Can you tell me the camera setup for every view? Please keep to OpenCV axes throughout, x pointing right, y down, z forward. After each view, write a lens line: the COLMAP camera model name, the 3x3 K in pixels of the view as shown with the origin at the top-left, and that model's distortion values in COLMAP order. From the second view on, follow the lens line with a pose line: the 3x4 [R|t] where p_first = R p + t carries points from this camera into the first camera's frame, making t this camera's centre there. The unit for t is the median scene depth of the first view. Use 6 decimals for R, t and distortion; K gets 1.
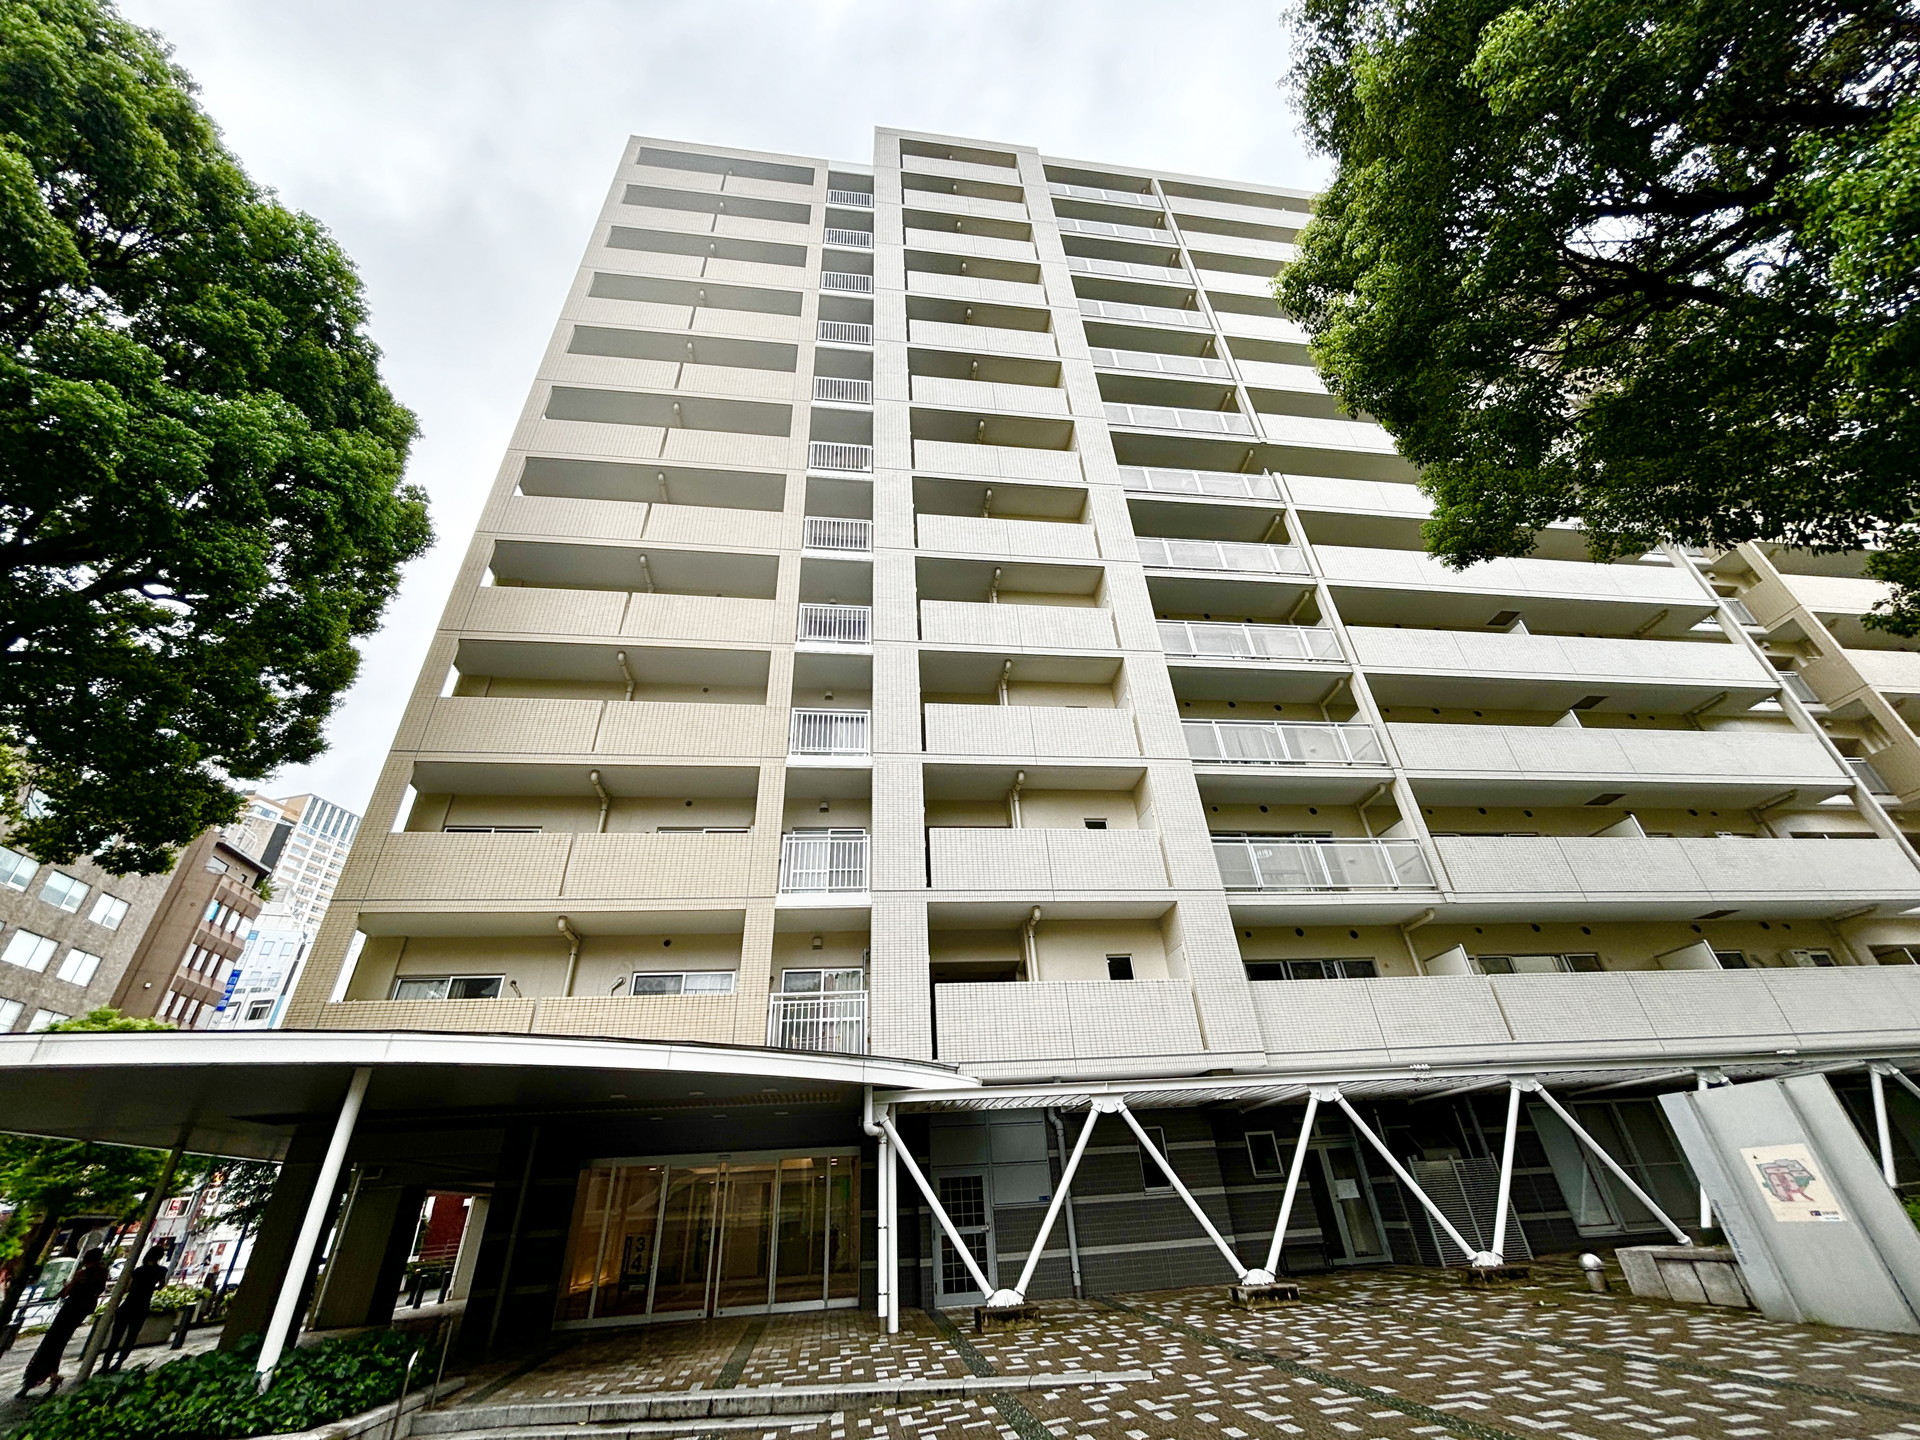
lens RADIAL K [[765.0, 0, 960.2], [0, 765.0, 723.0], [0, 0, 1]] dist [0.001052, -0.001464]
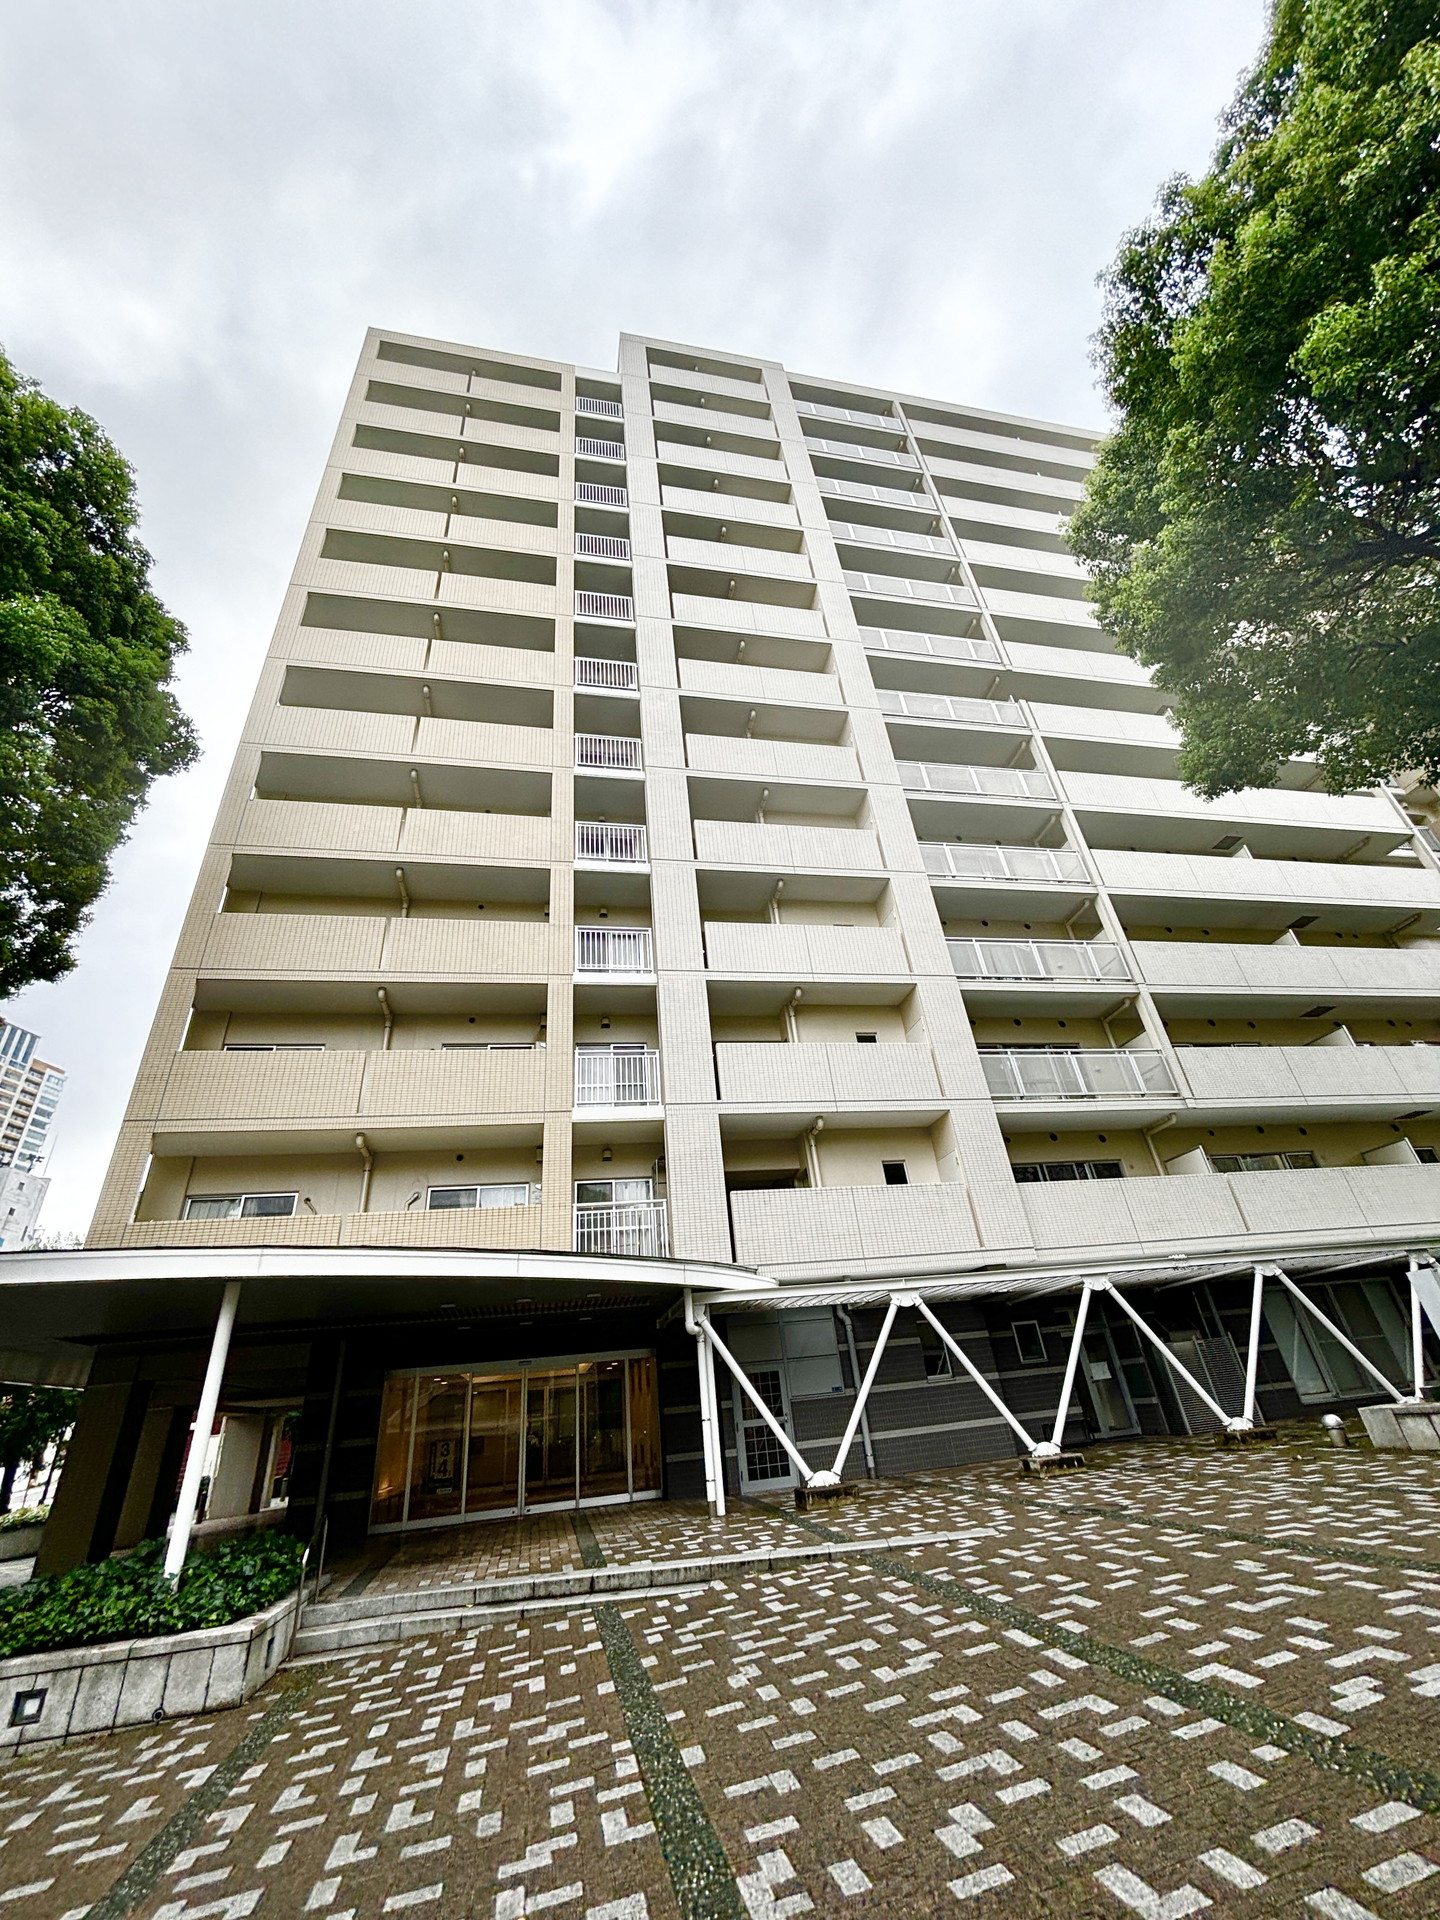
lens RADIAL K [[765.0, 0, 723.1], [0, 765.0, 957.7], [0, 0, 1]] dist [0.001052, -0.001464]
pose [[0.997281, 0.000360, 0.073696, -0.104188], [-0.002395, 0.999618, 0.027519, -0.005895], [-0.073658, -0.027621, 0.996901, -0.027040]]
